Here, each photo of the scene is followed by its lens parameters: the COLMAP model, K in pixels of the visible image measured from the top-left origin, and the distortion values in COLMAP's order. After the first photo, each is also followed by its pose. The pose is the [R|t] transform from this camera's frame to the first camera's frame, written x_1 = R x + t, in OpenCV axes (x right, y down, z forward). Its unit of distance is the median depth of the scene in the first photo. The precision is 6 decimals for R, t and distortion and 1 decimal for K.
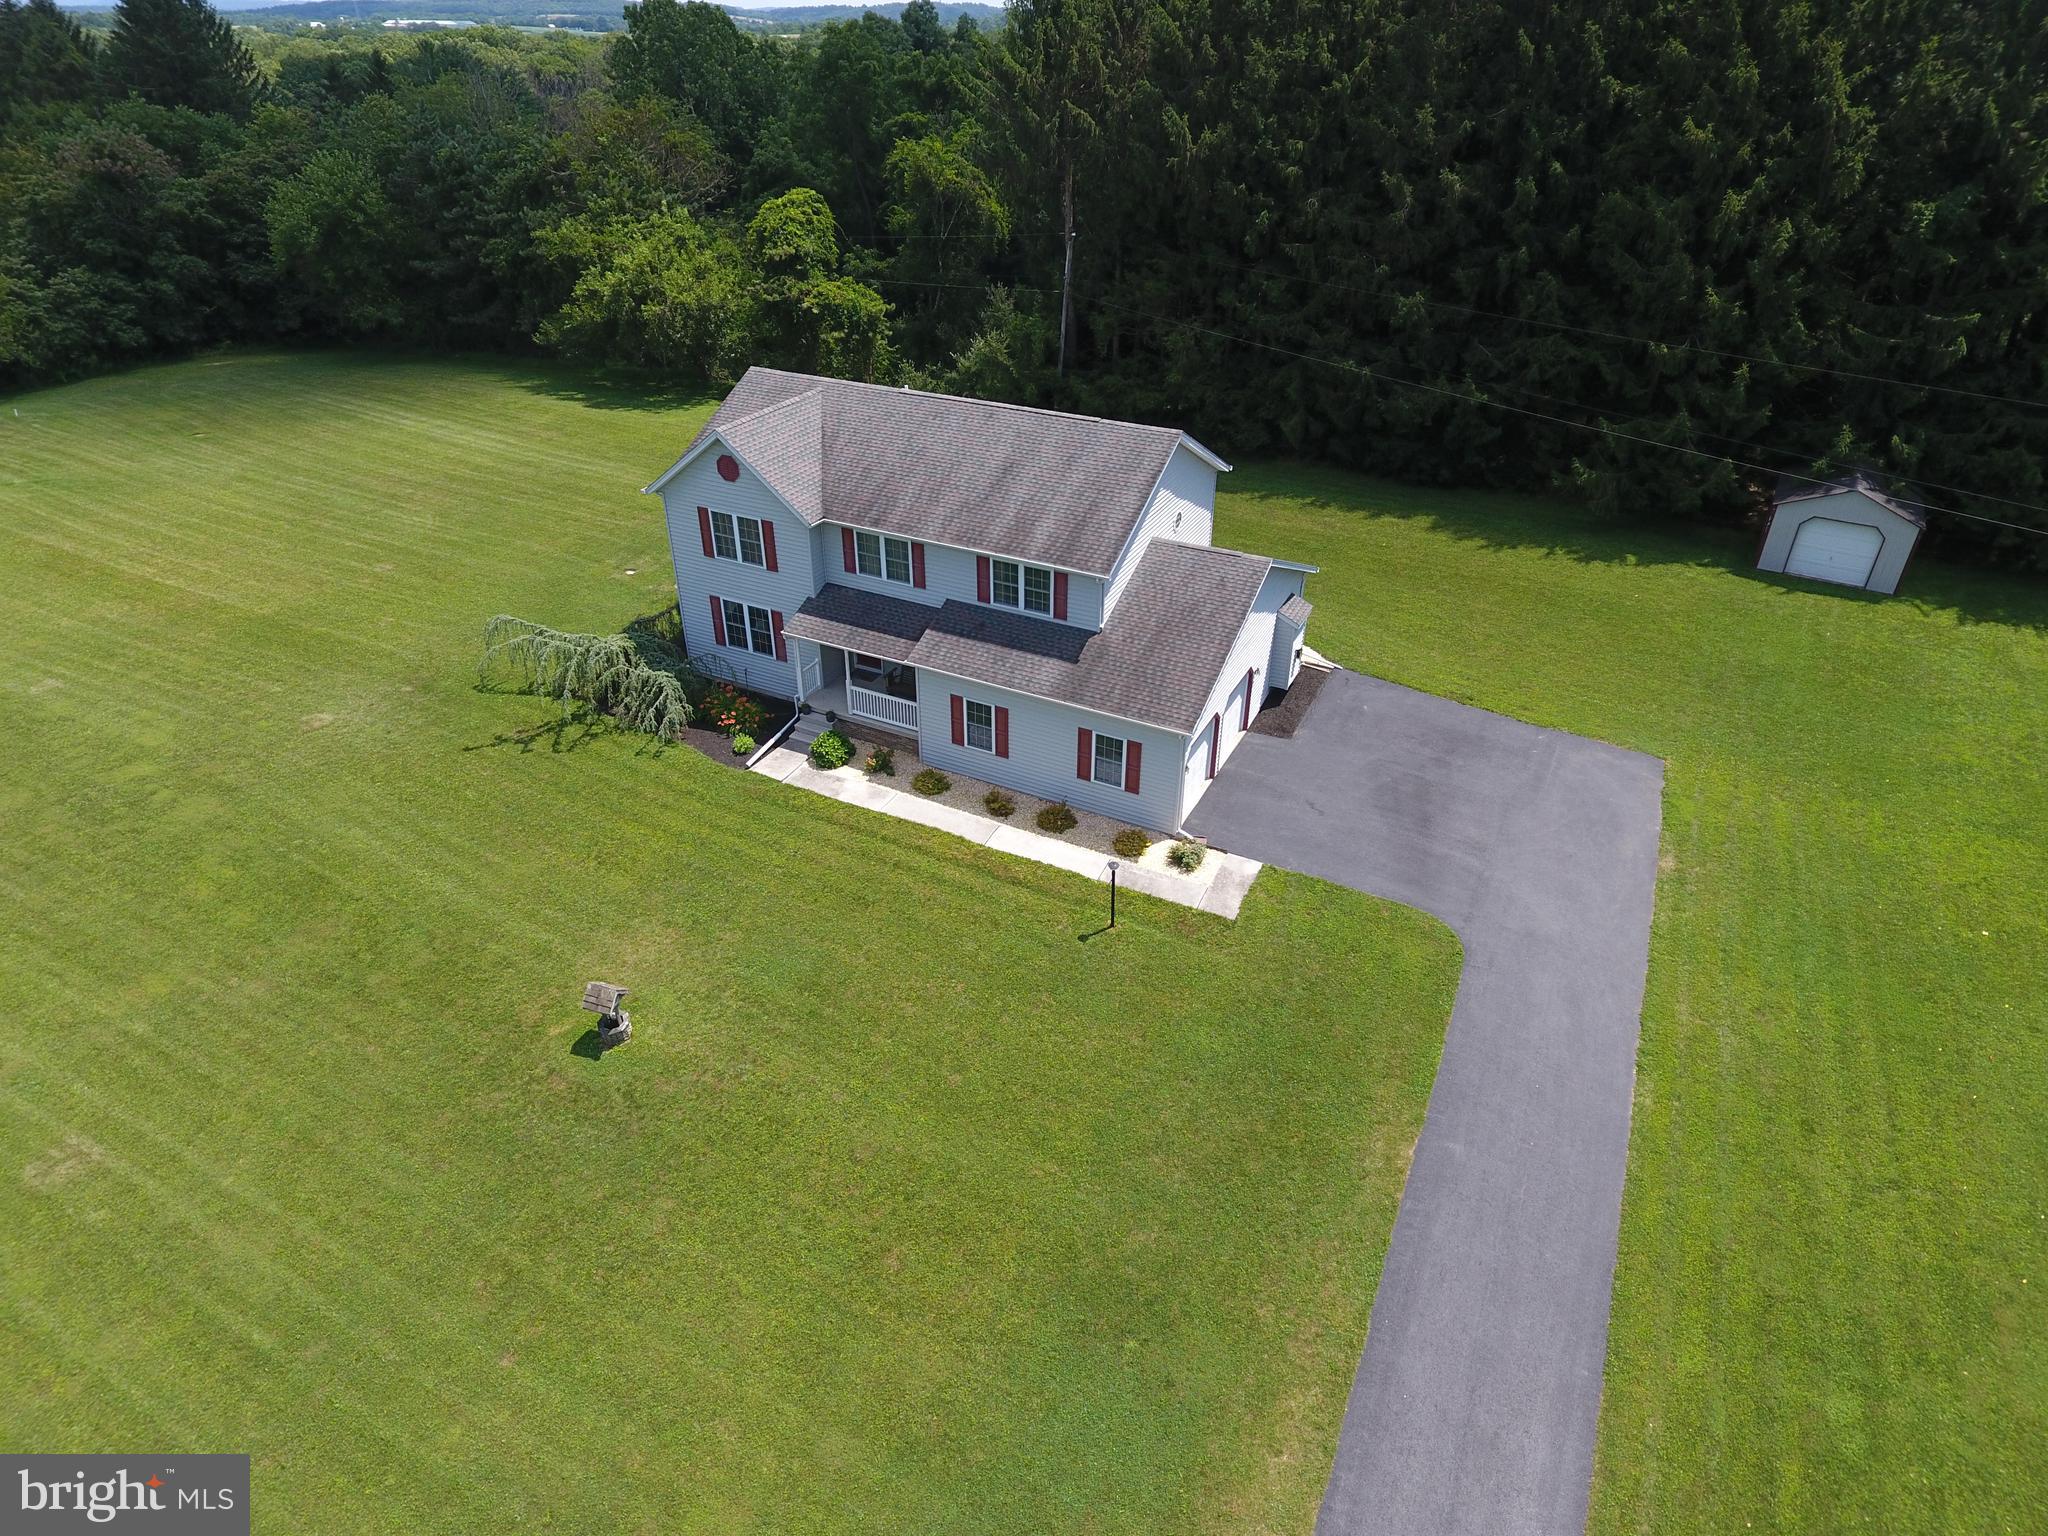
lens RADIAL K [[1199.6, 0, 1036.8], [0, 1199.6, 741.3], [0, 0, 1]] dist [-0.005563, -0.000071]
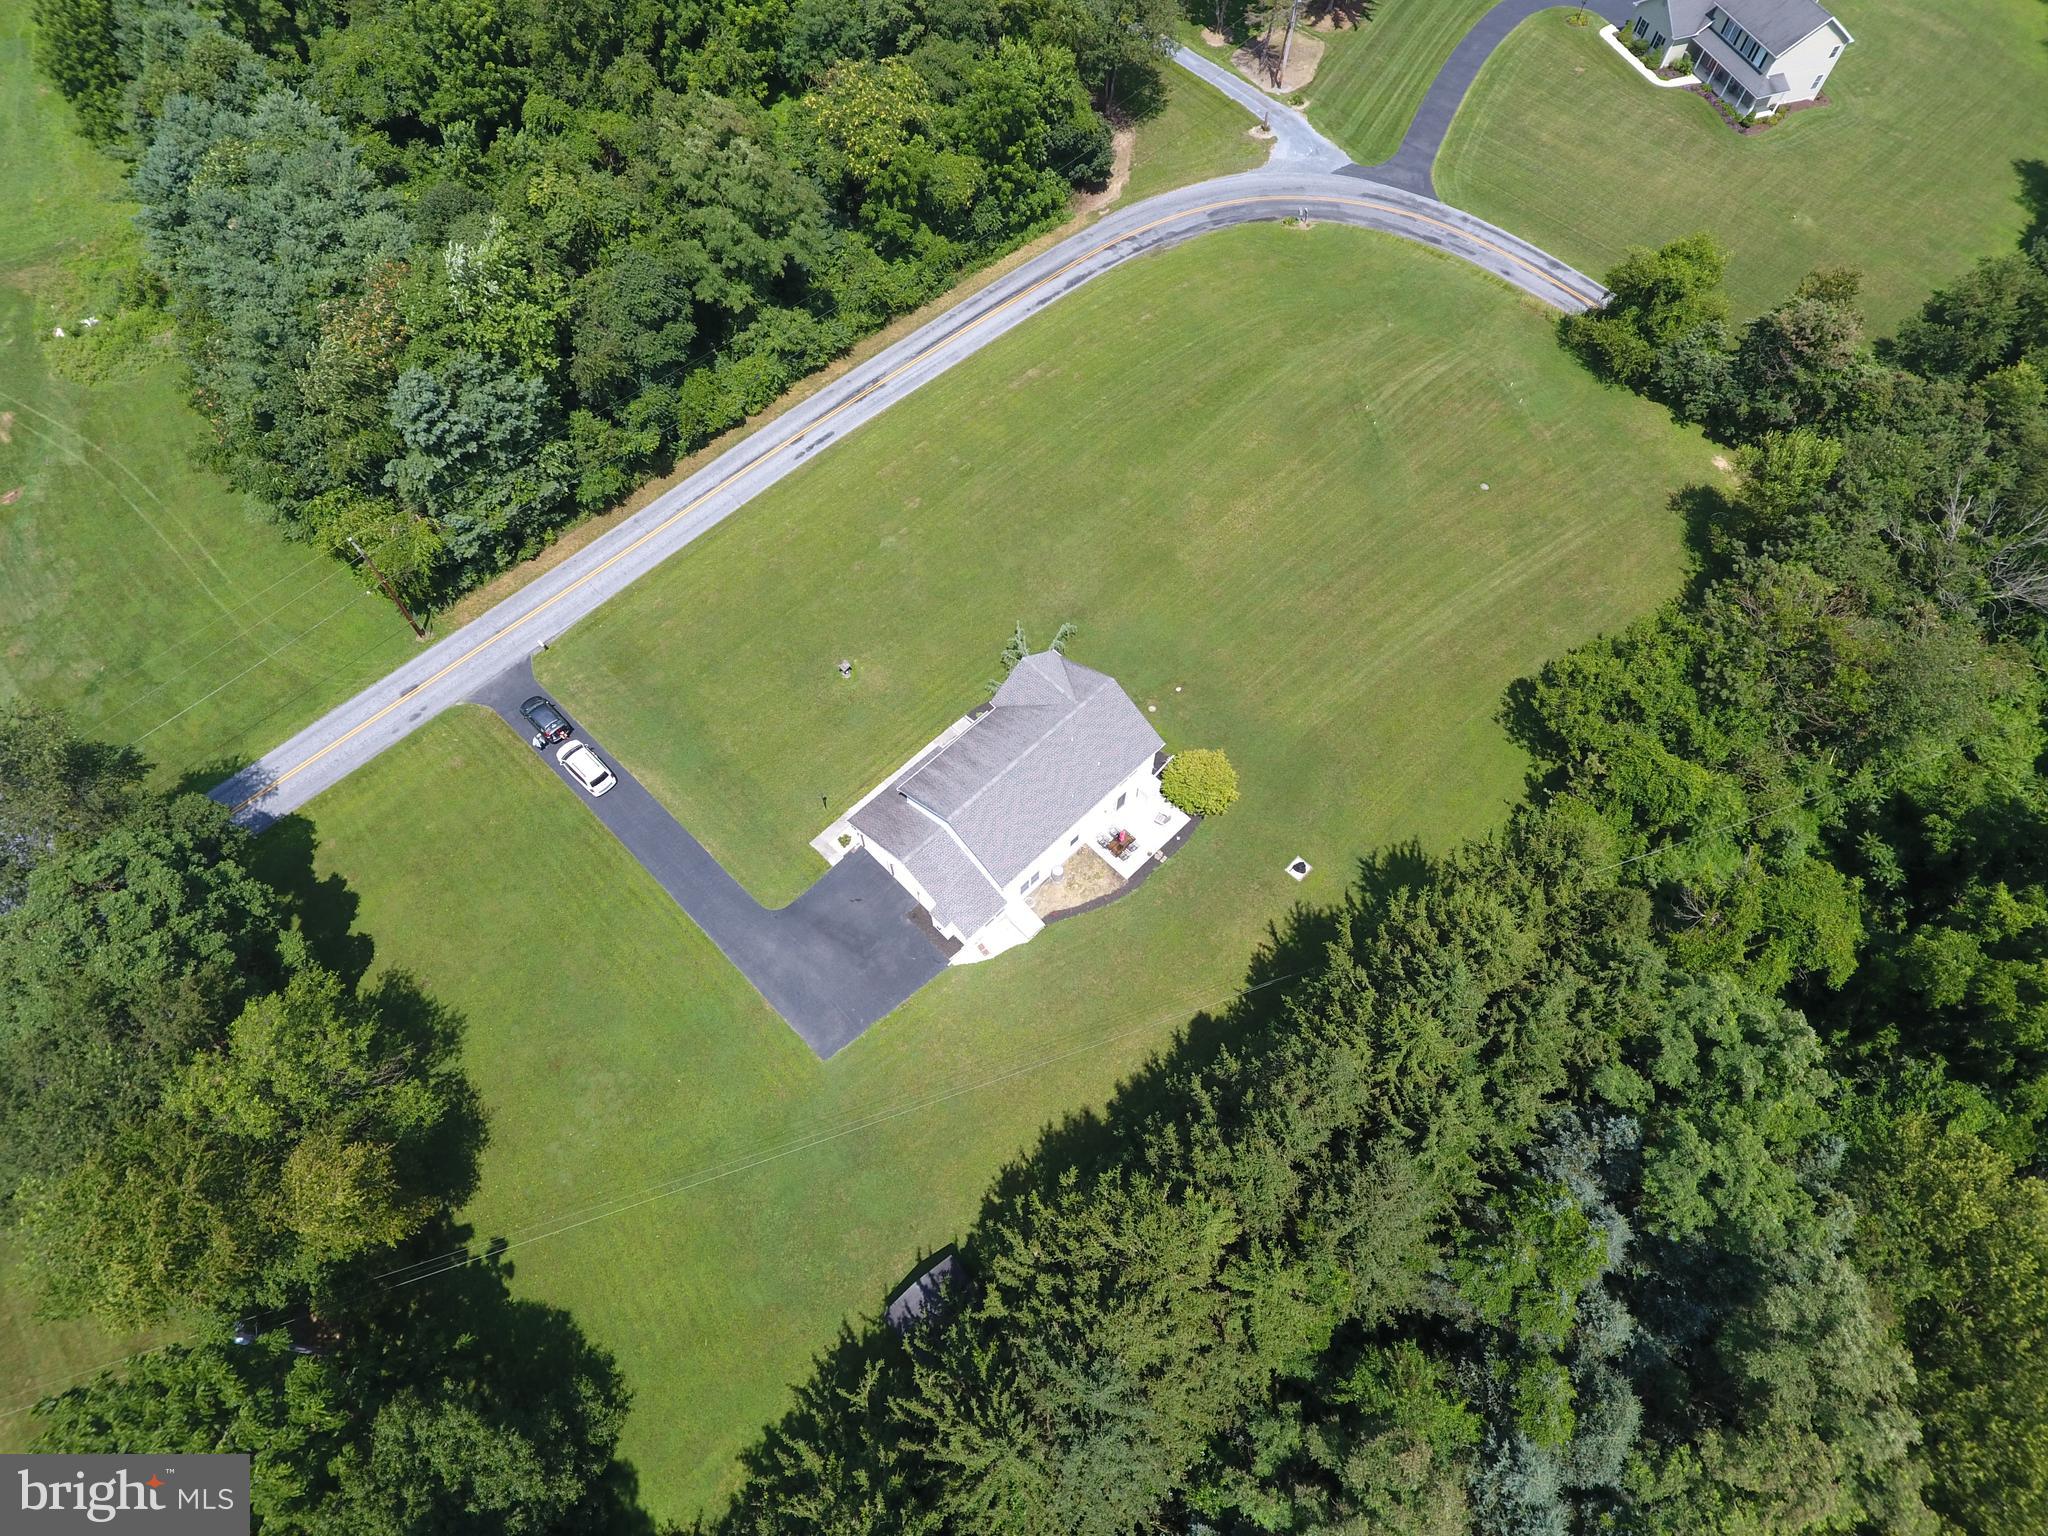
lens RADIAL K [[1215.8, 0, 1036.7], [0, 1215.8, 725.3], [0, 0, 1]] dist [-0.002567, -0.000924]
pose [[-0.320423, 0.805271, -0.498866, 1.019854], [-0.501830, 0.302360, 0.810398, -2.155216], [0.803427, 0.510016, 0.307226, 0.339636]]
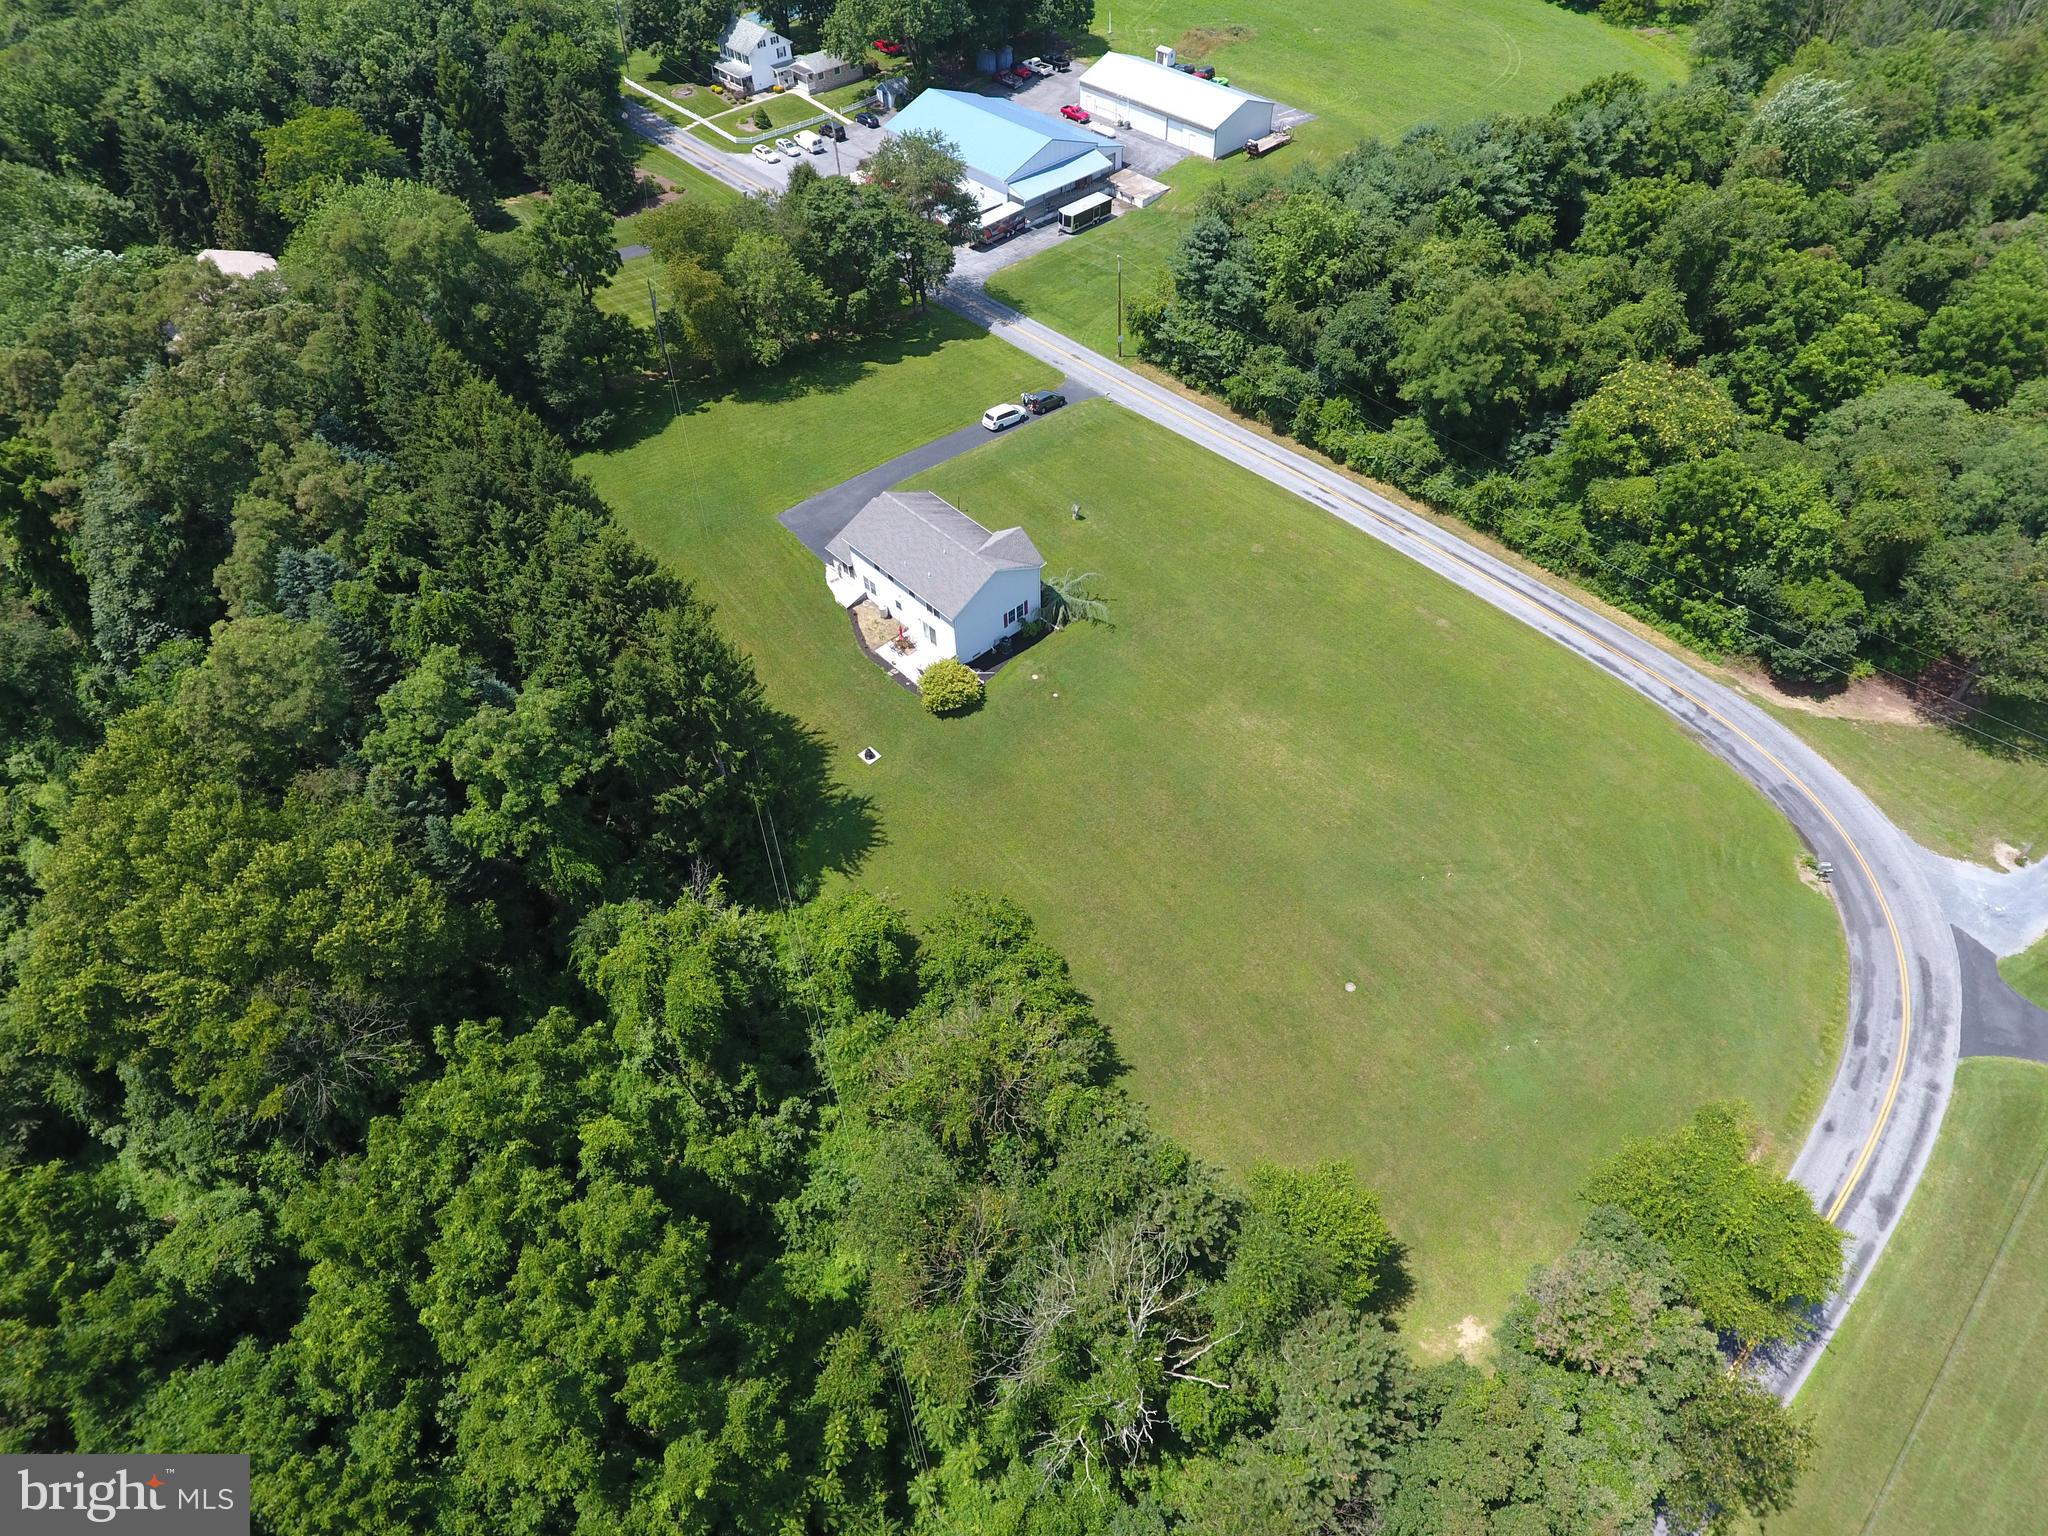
lens RADIAL K [[1199.6, 0, 1036.8], [0, 1199.6, 741.3], [0, 0, 1]] dist [-0.005563, -0.000071]
pose [[-0.936782, -0.254582, 0.240057, -1.150999], [0.188262, 0.211590, 0.959055, -2.988265], [-0.294951, 0.943620, -0.150286, 1.919776]]
